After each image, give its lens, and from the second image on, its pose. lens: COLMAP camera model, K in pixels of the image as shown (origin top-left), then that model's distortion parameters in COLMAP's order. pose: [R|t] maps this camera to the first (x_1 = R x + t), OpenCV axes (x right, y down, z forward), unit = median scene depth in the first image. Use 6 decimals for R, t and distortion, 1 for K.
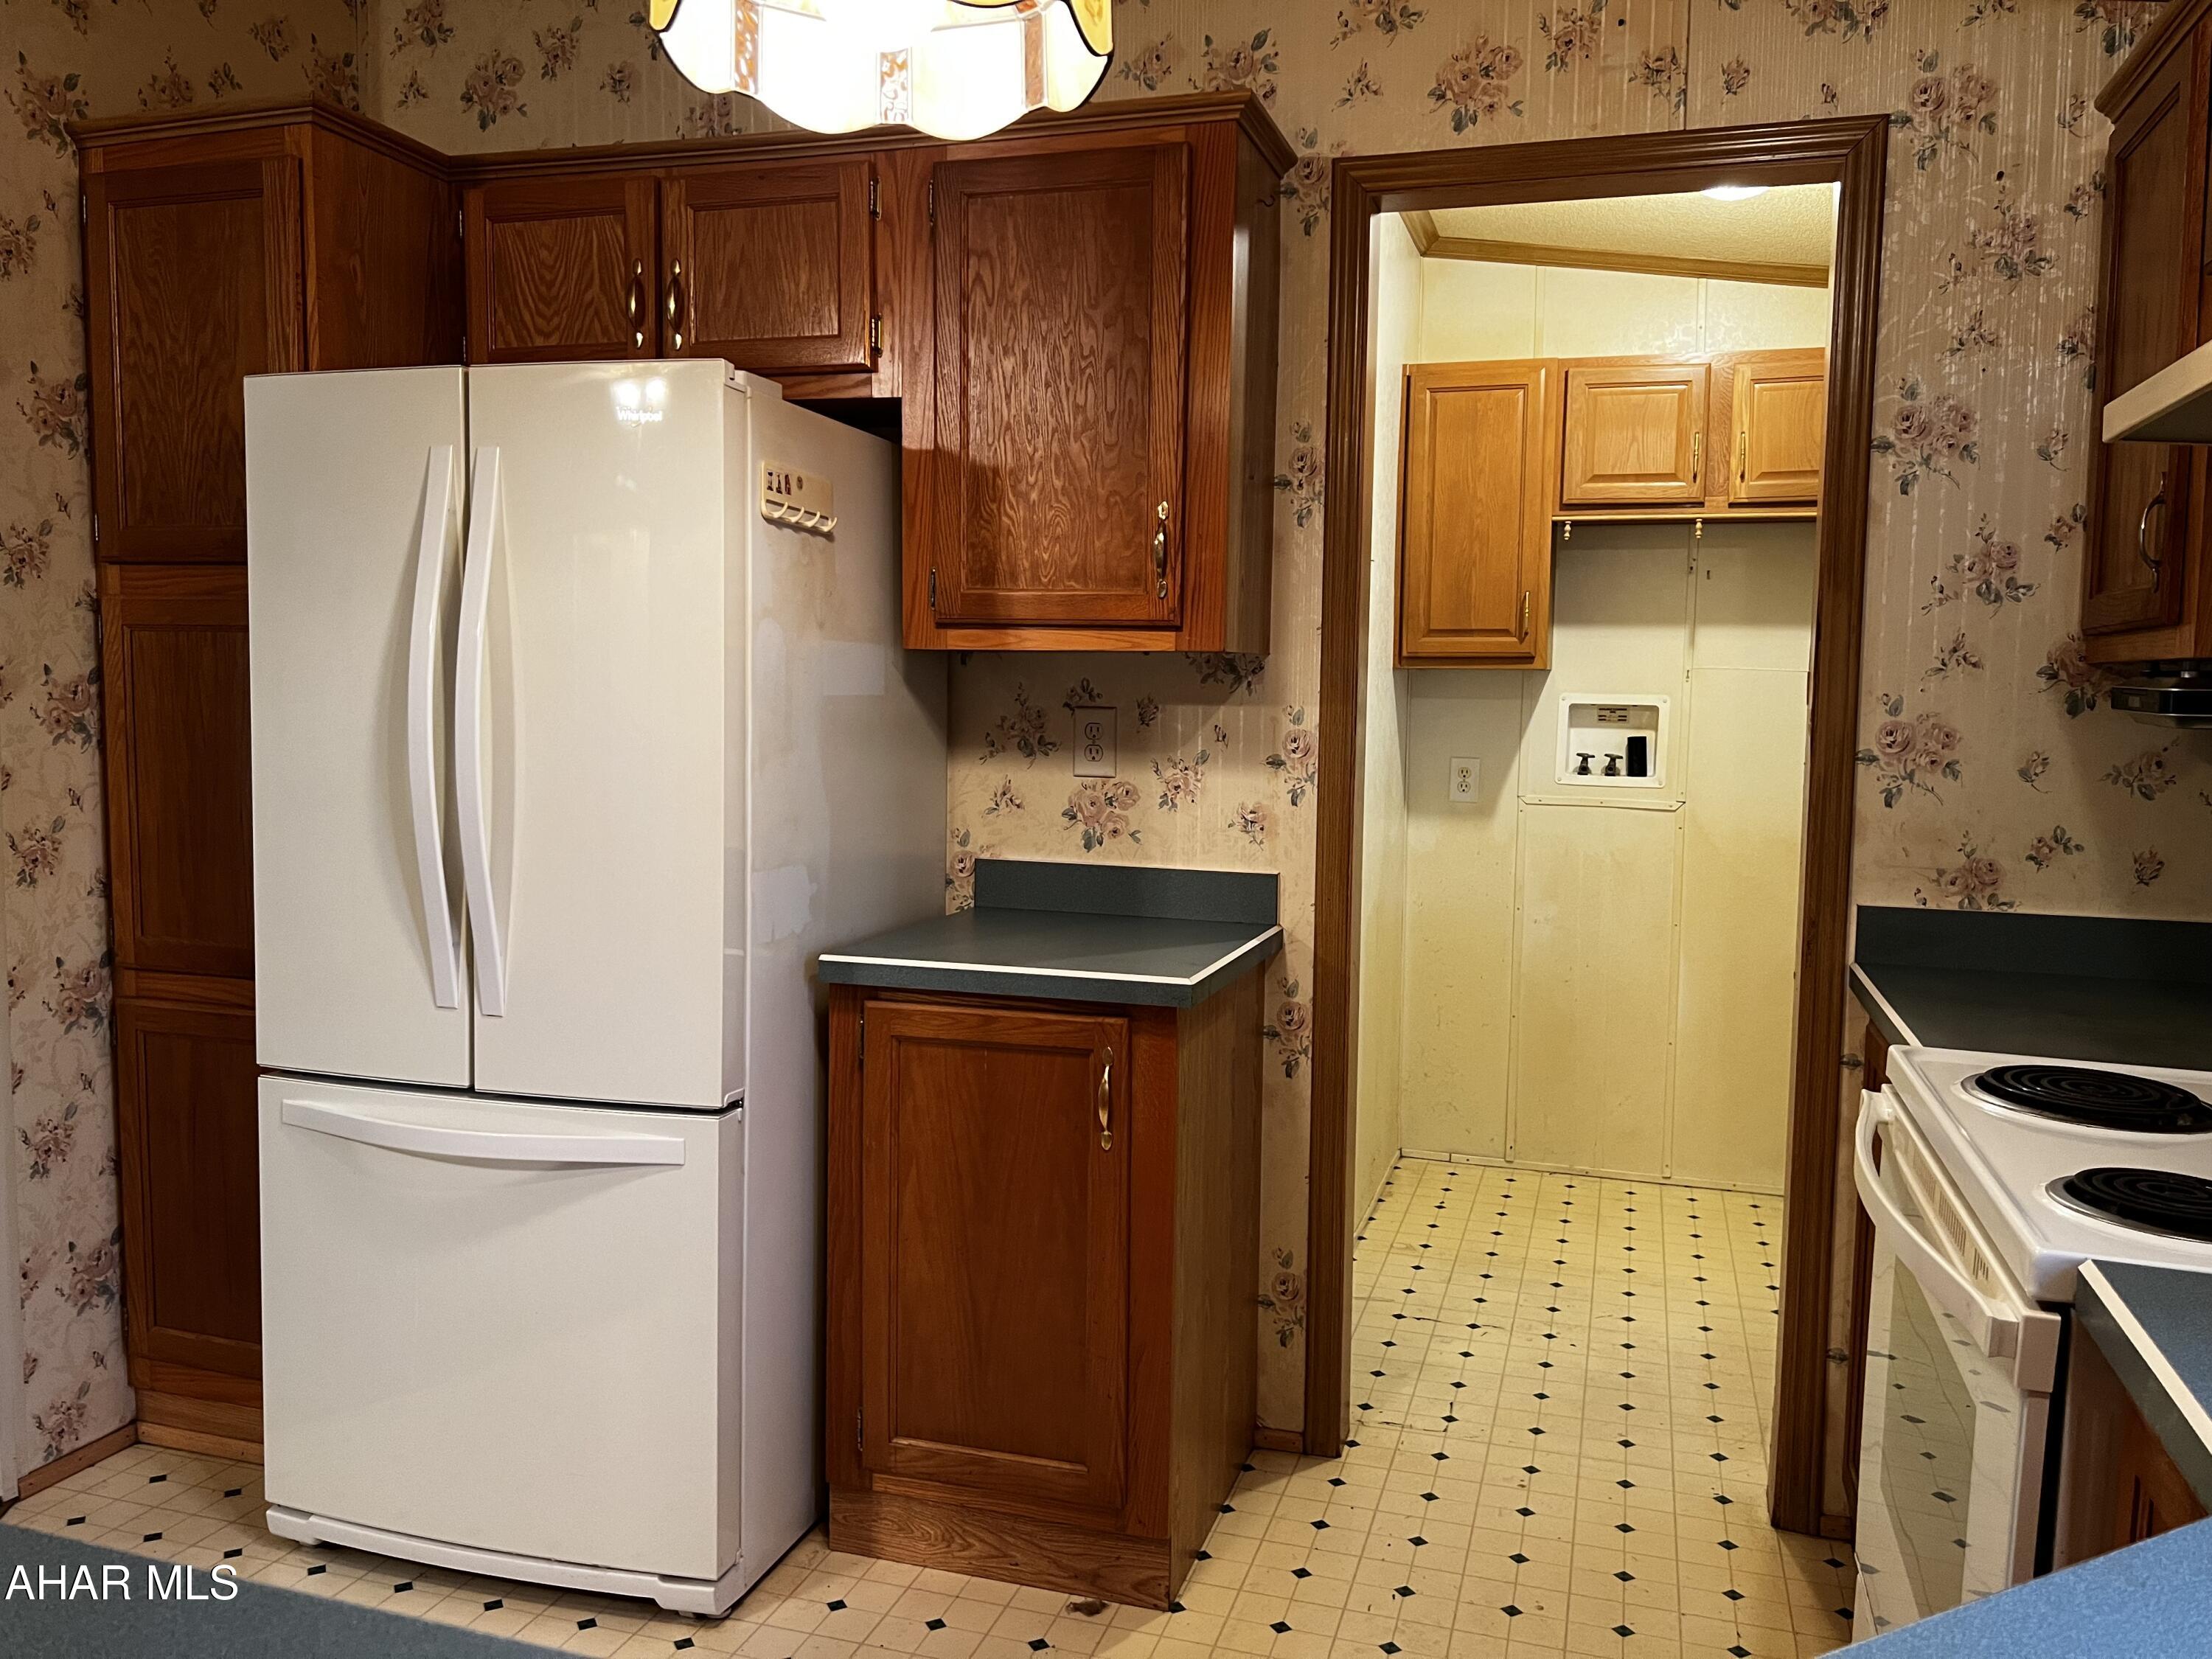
lens RADIAL K [[1660.8, 0, 1122.1], [0, 1660.8, 809.7], [0, 0, 1]] dist [0.061019, -0.057890]
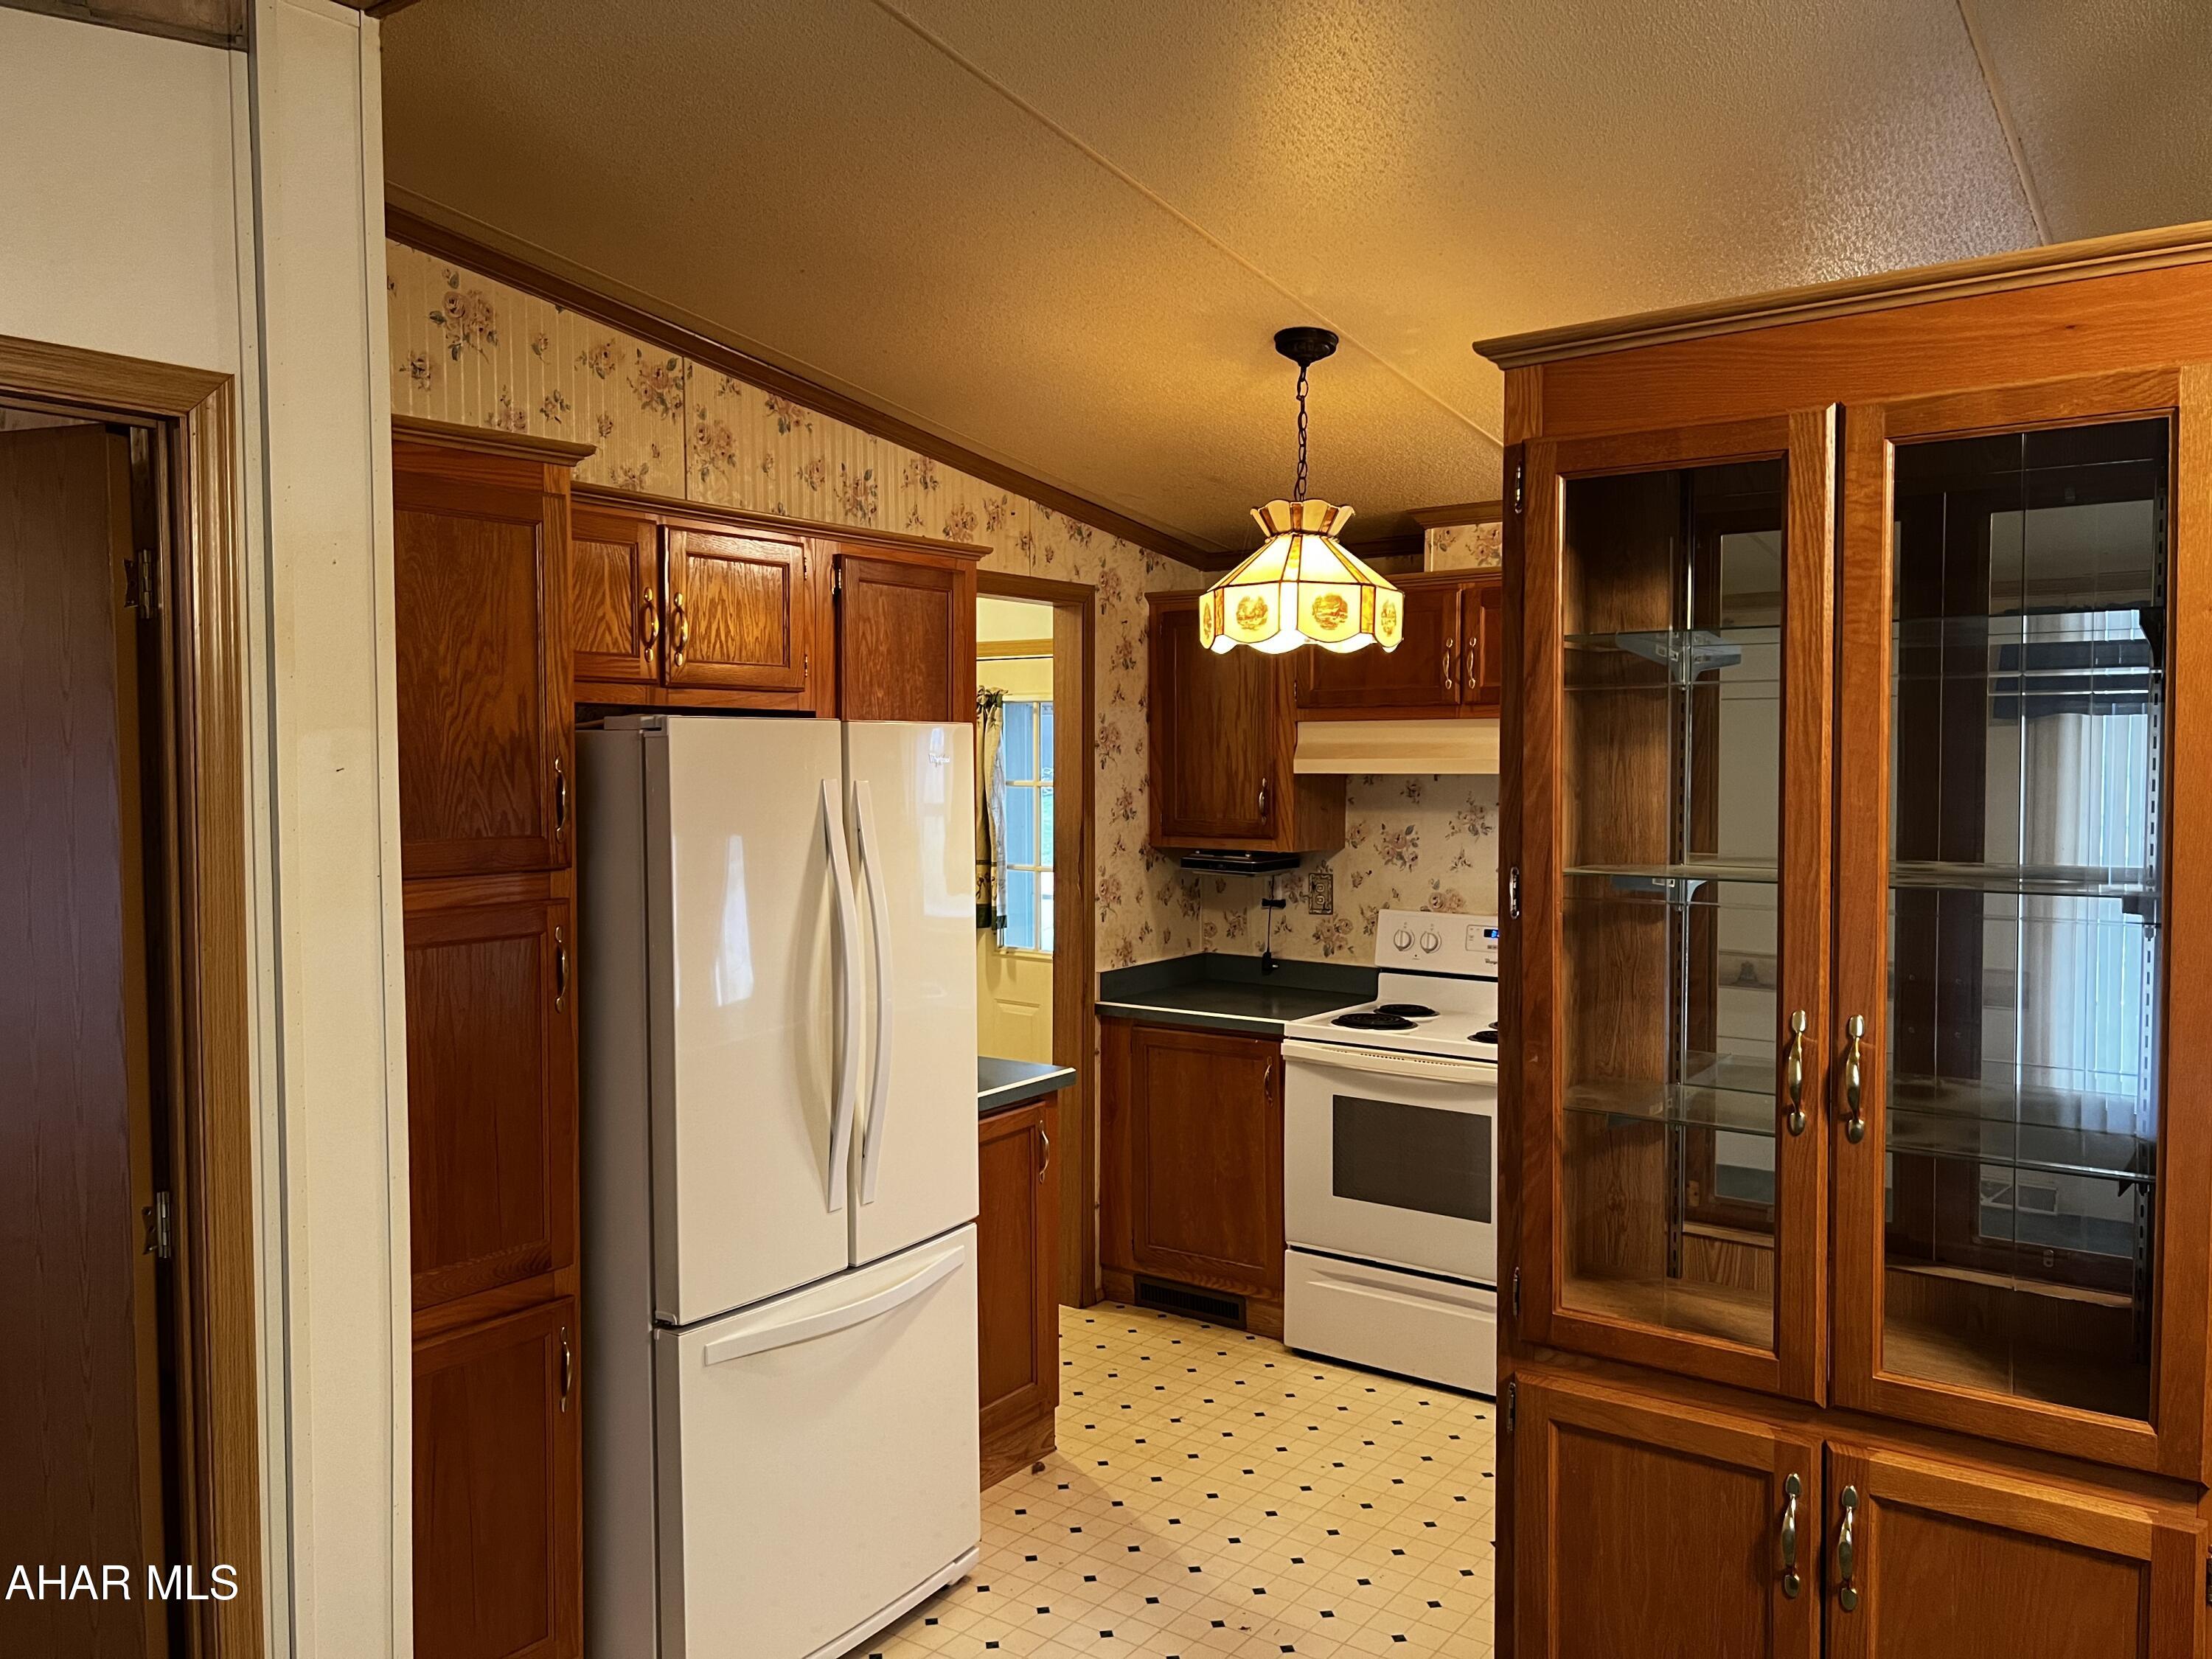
lens RADIAL K [[1660.8, 0, 1101.6], [0, 1660.8, 807.6], [0, 0, 1]] dist [0.061019, -0.057890]
pose [[0.319511, -0.052439, 0.946131, -1.438870], [0.080053, 0.996392, 0.028191, -0.196742], [-0.944195, 0.066734, 0.322556, 0.352964]]
